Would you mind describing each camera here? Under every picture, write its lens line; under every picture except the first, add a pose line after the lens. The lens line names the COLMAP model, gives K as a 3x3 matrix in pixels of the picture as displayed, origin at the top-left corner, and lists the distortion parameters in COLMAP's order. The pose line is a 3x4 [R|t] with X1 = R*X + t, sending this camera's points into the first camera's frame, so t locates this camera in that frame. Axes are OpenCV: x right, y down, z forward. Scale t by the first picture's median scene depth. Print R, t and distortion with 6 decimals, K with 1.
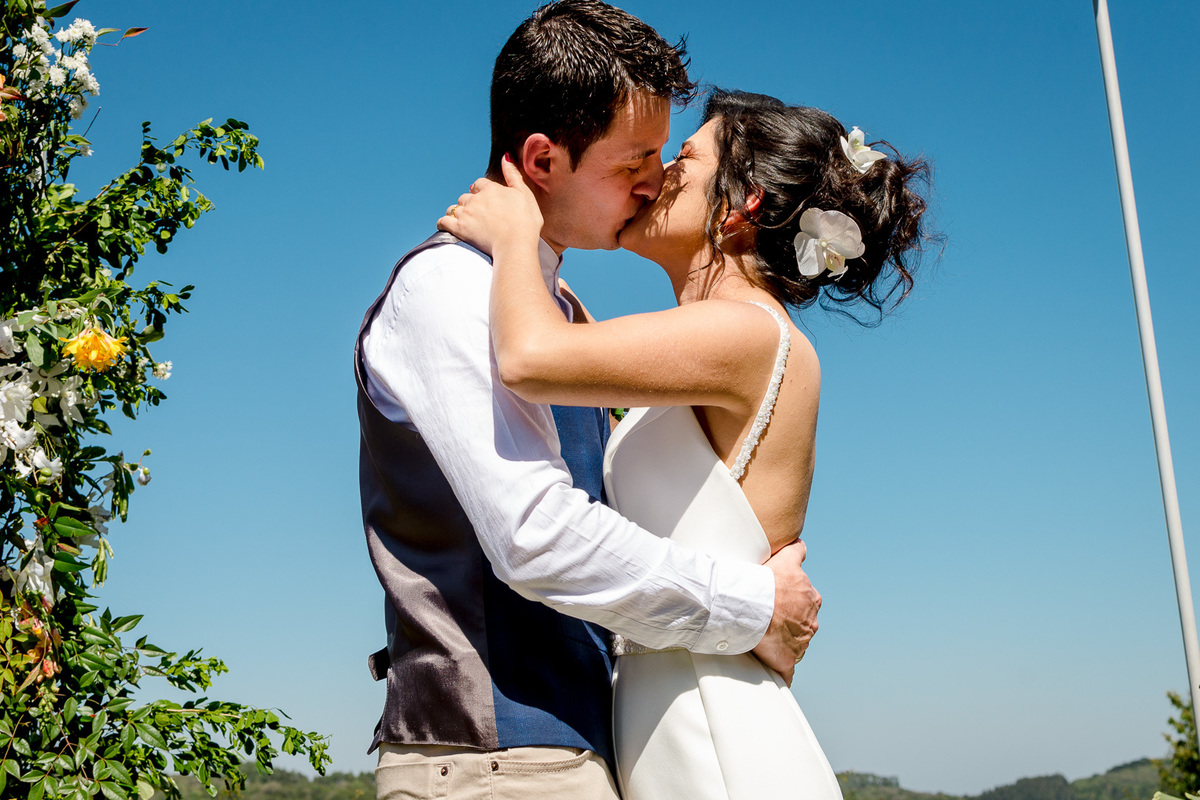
lens RADIAL K [[1847.2, 0, 616.9], [0, 1847.2, 404.3], [0, 0, 1]] dist [0.018001, 0.000000]
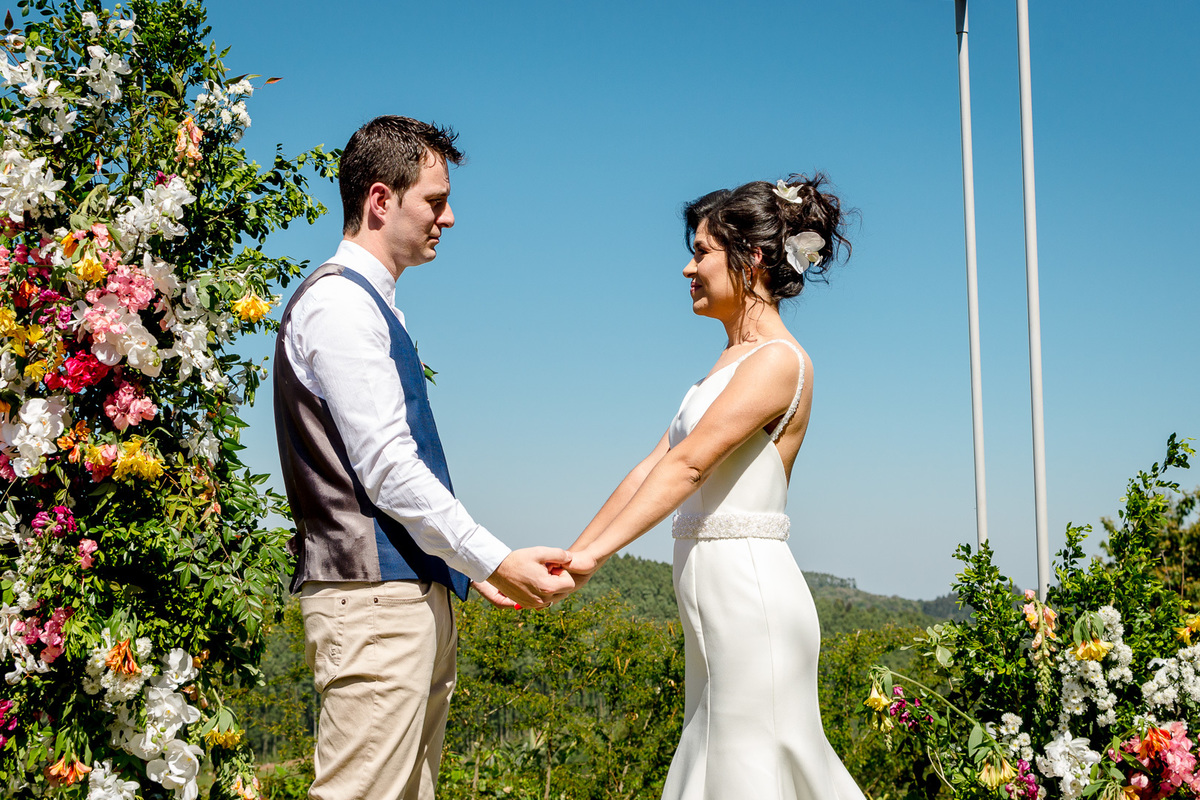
lens RADIAL K [[1847.2, 0, 601.9], [0, 1847.2, 400.3], [0, 0, 1]] dist [0.018001, 0.000000]
pose [[0.998355, 0.056997, 0.006151, 0.007427], [-0.057327, 0.992229, 0.110434, -0.130338], [0.000191, -0.110605, 0.993864, -0.516149]]
